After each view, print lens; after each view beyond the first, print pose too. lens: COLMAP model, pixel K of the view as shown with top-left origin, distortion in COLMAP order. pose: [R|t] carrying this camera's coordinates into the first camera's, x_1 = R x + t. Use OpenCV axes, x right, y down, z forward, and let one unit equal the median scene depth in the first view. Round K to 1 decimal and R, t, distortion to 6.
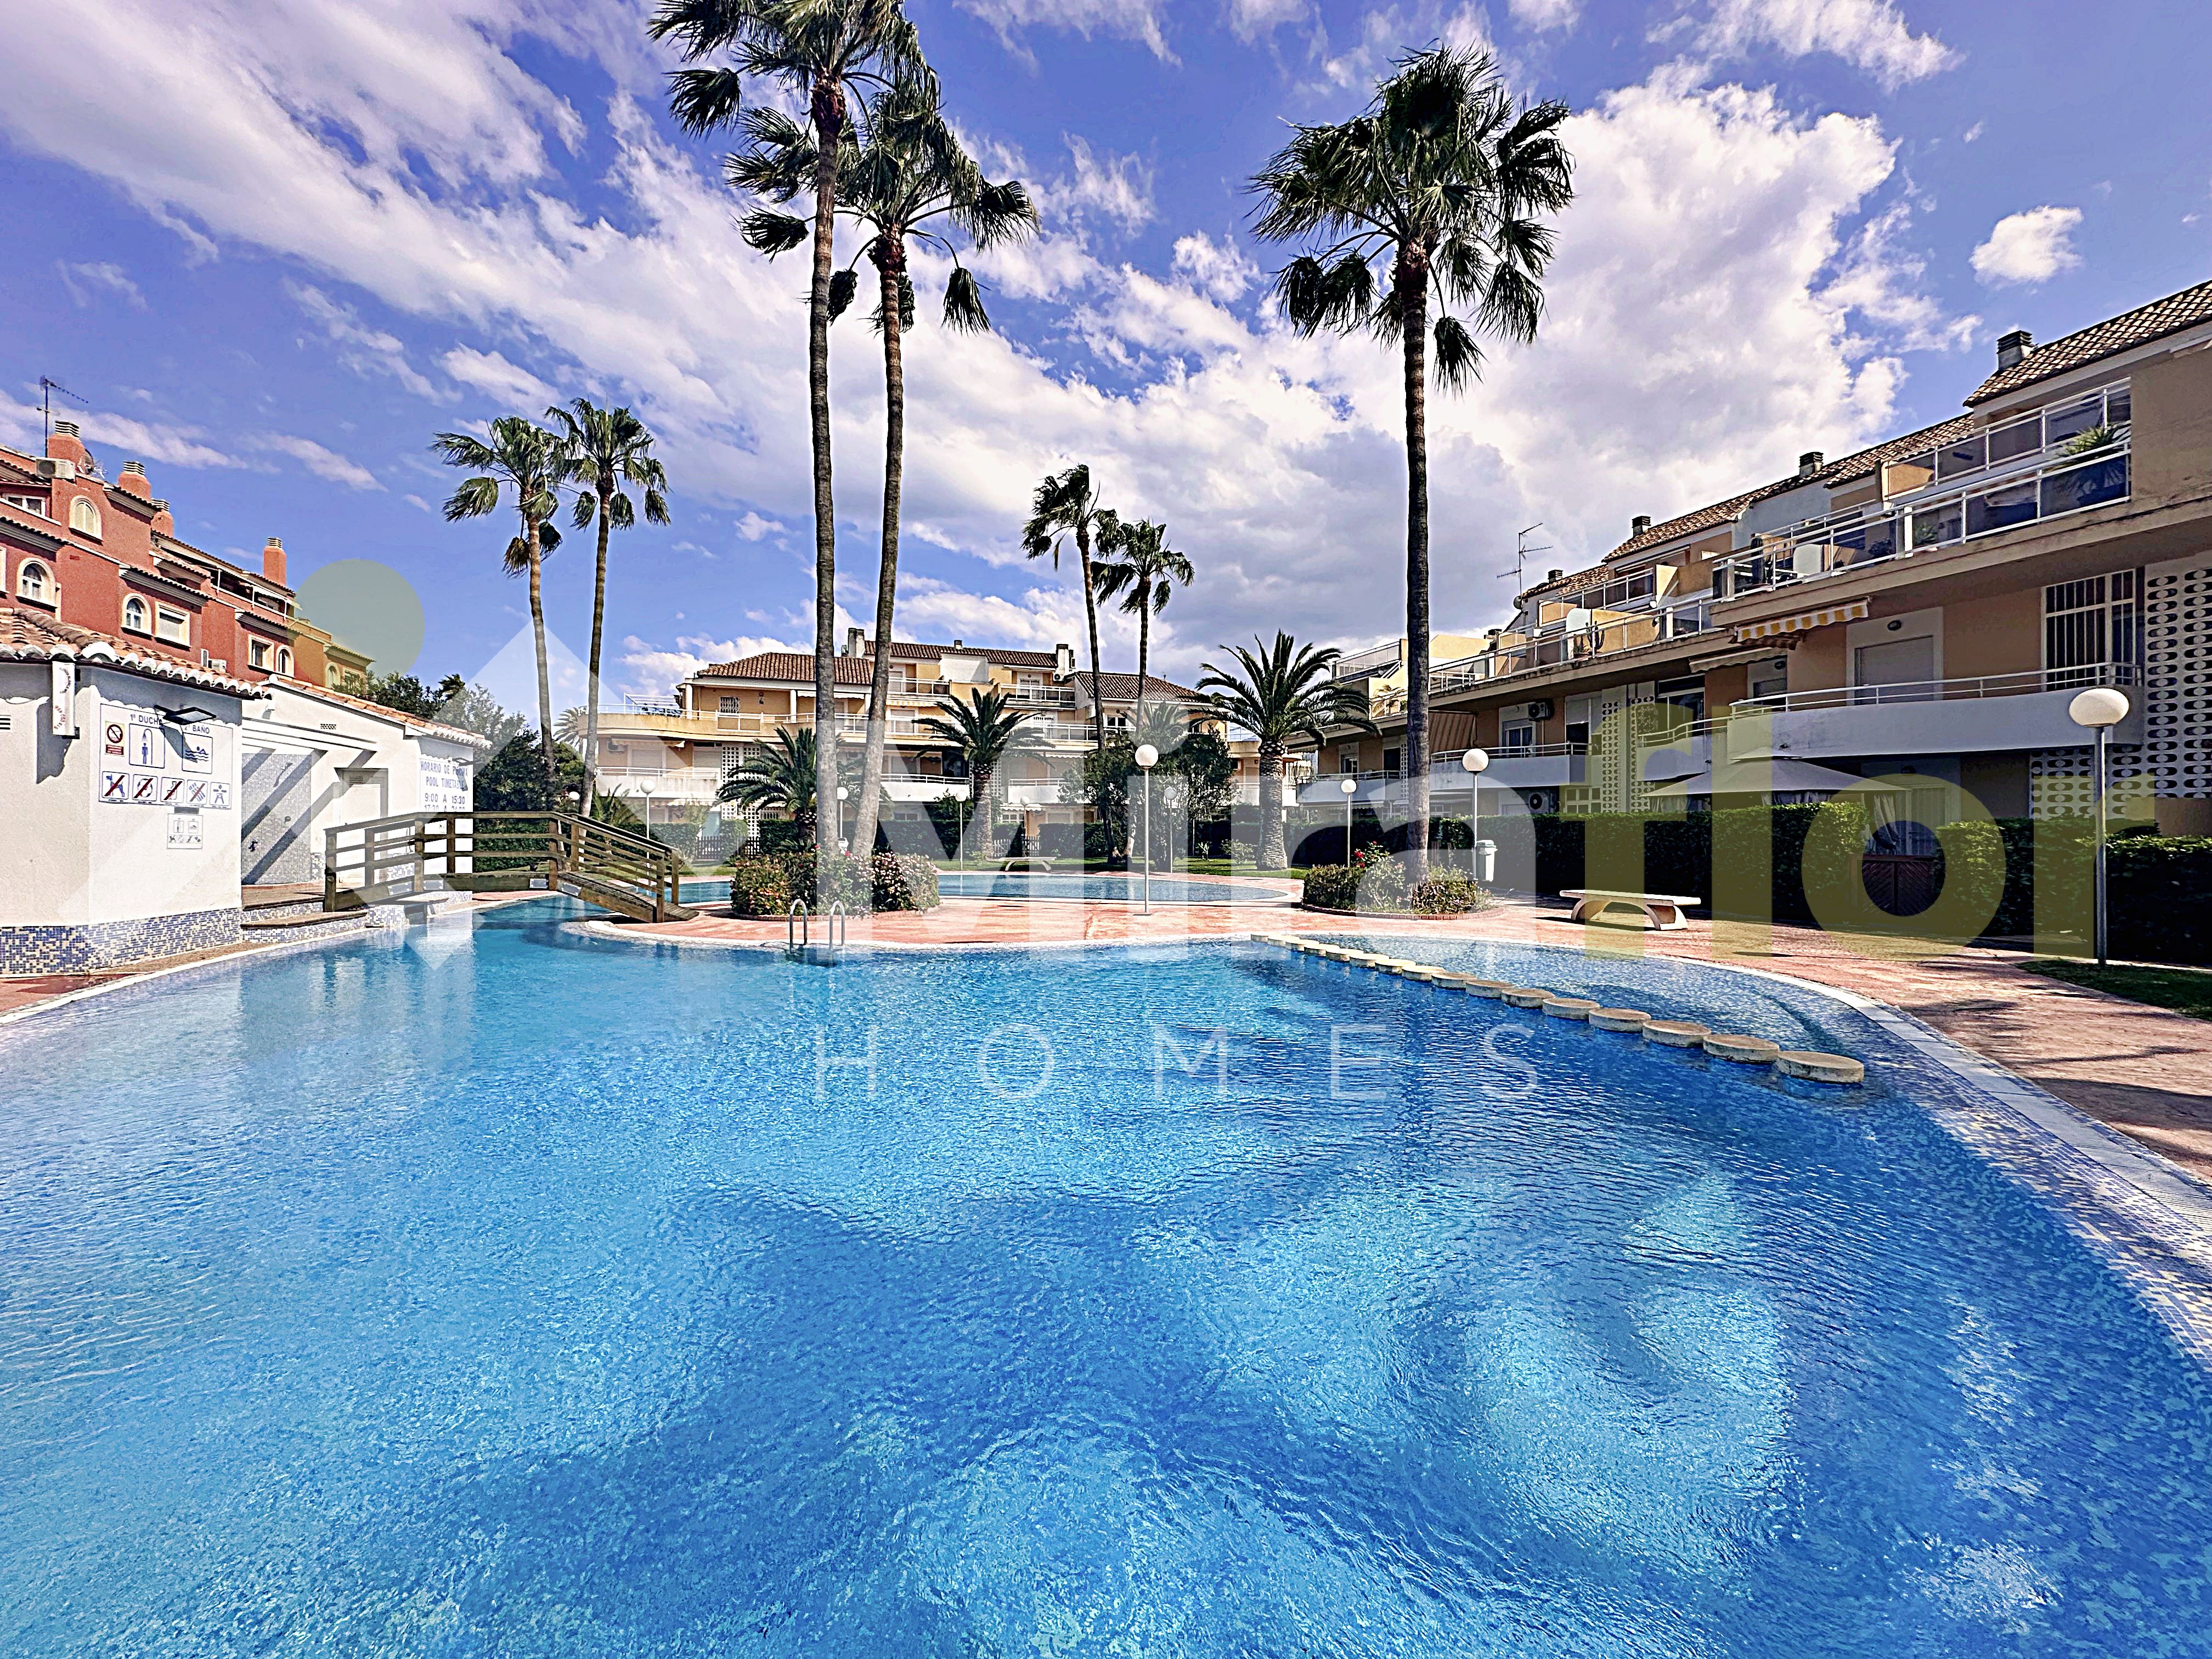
lens RADIAL K [[883.2, 0, 1107.3], [0, 883.2, 827.6], [0, 0, 1]] dist [-0.001754, -0.000368]
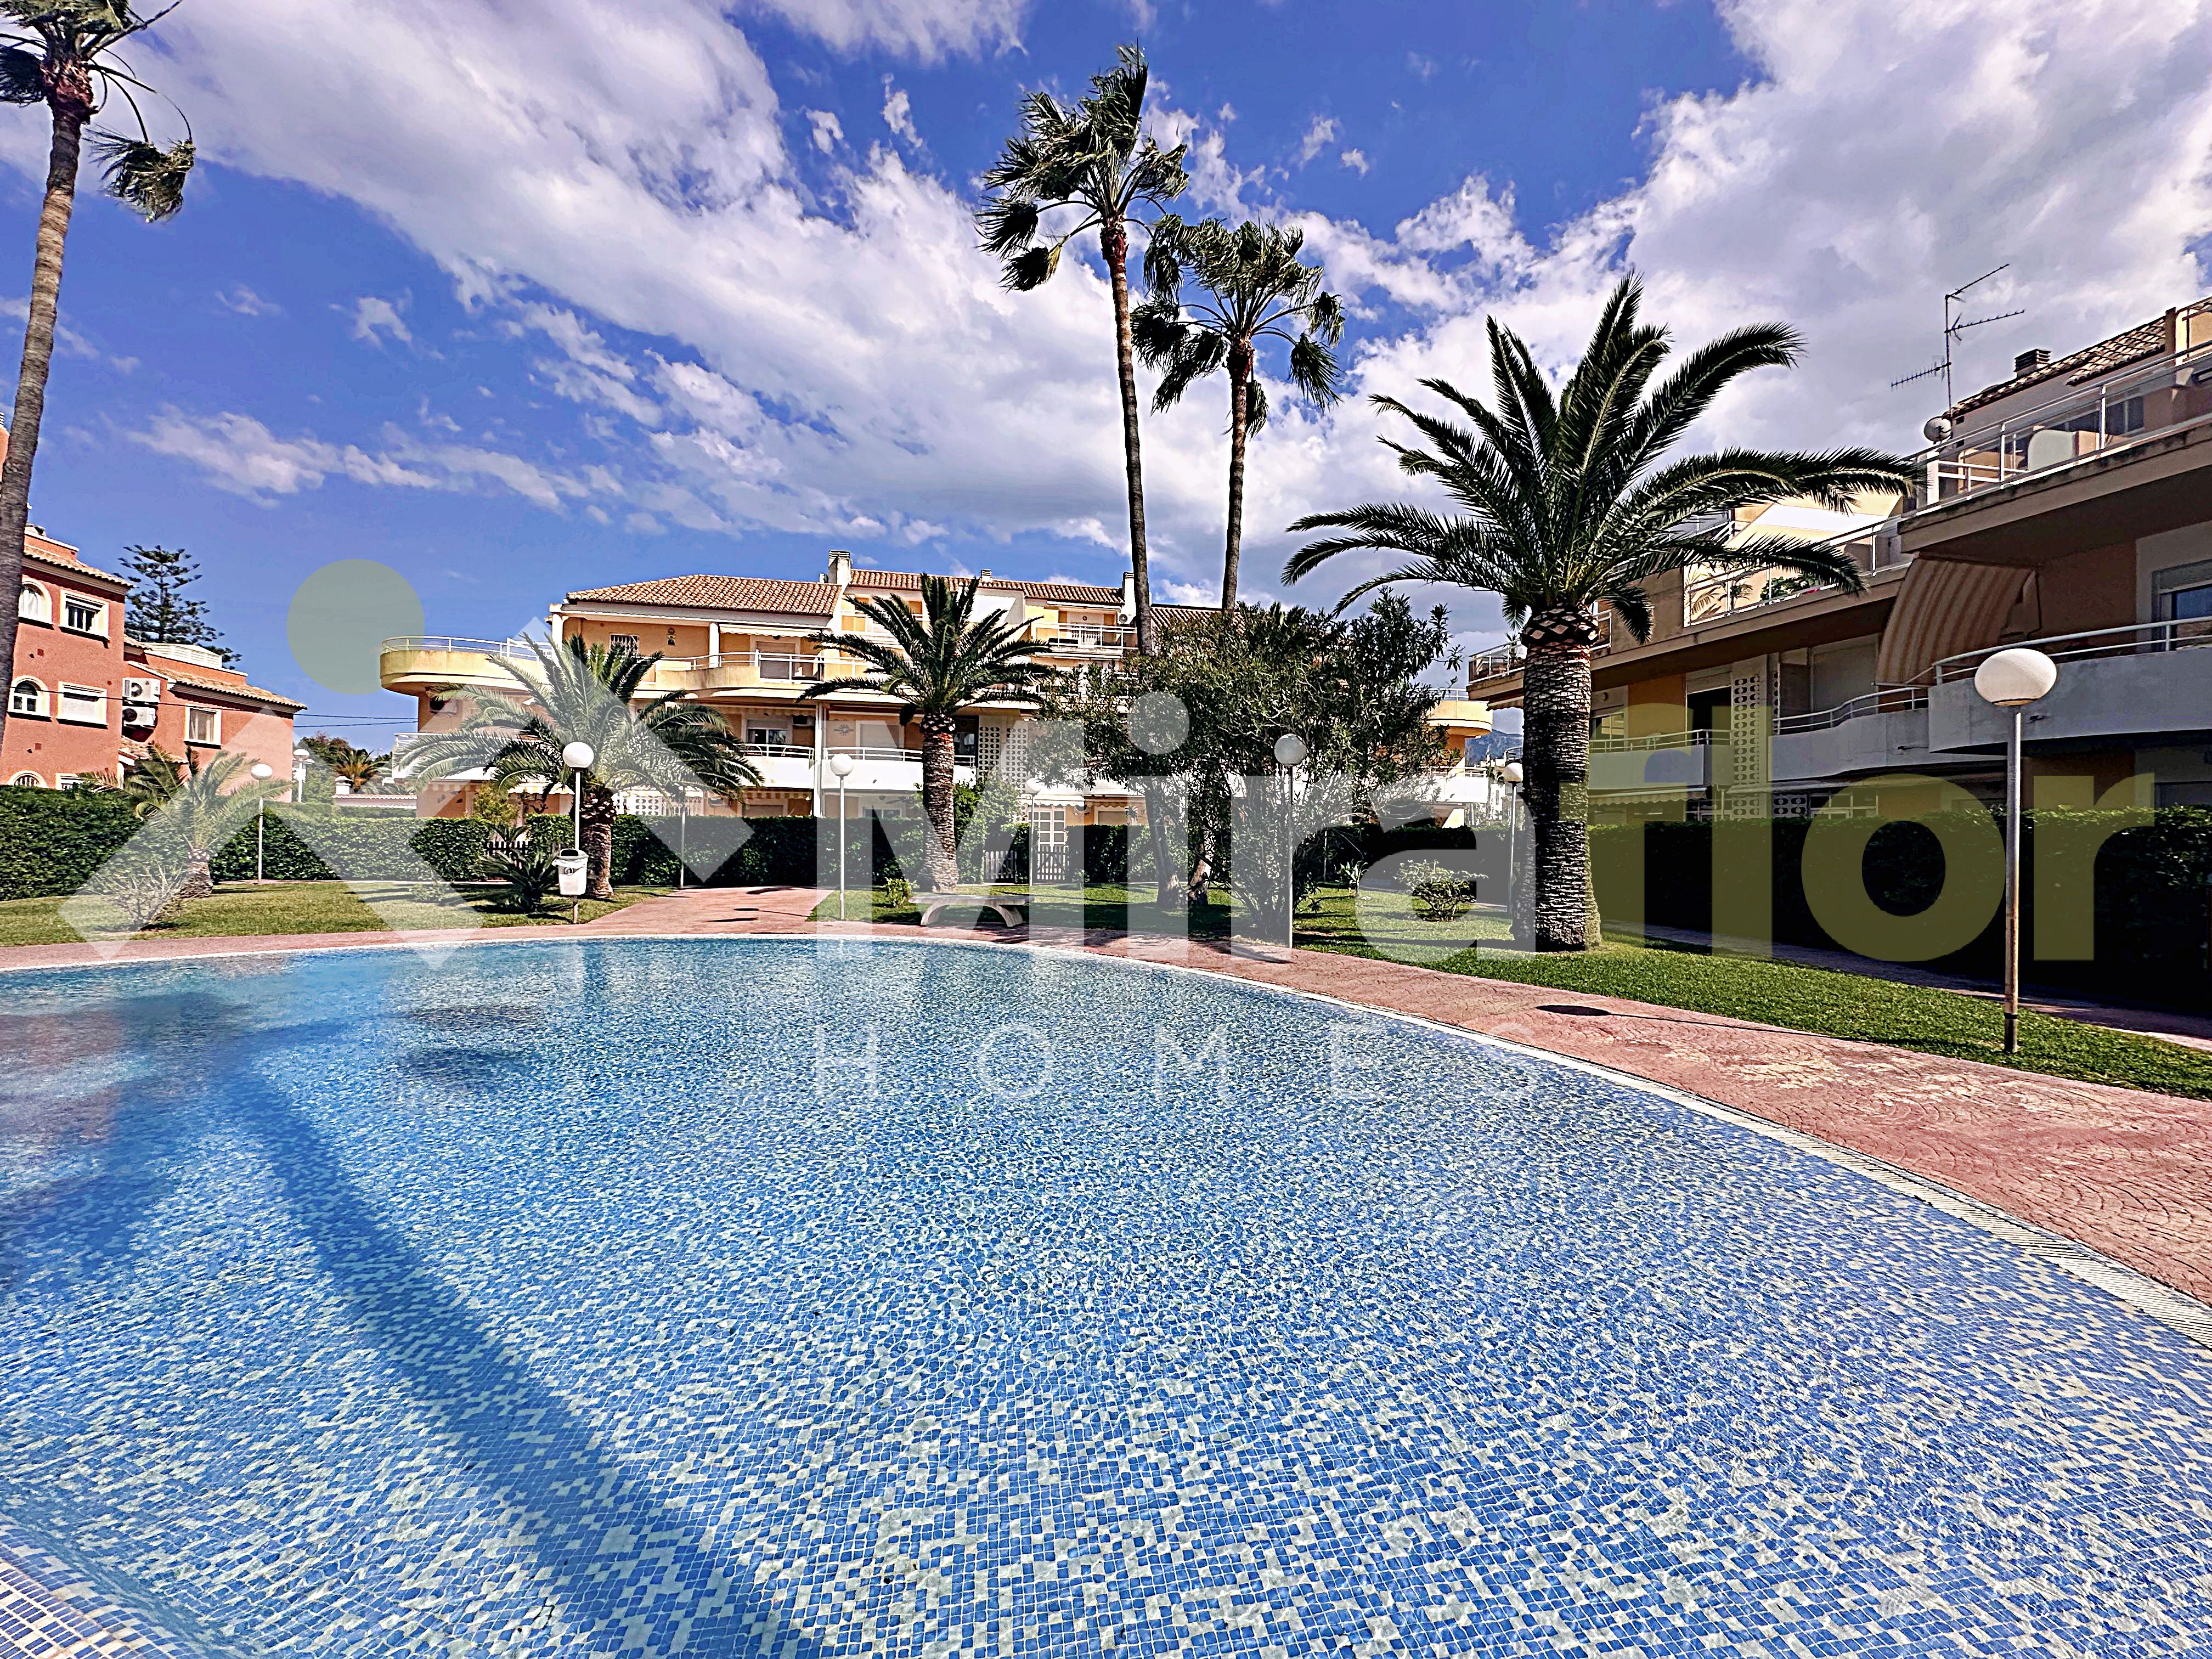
lens RADIAL K [[883.2, 0, 1094.2], [0, 883.2, 839.5], [0, 0, 1]] dist [-0.001754, -0.000368]
pose [[0.990330, 0.006094, -0.138597, 0.029916], [-0.004816, 0.999943, 0.009556, -0.001269], [0.138648, -0.008796, 0.990303, 0.468974]]
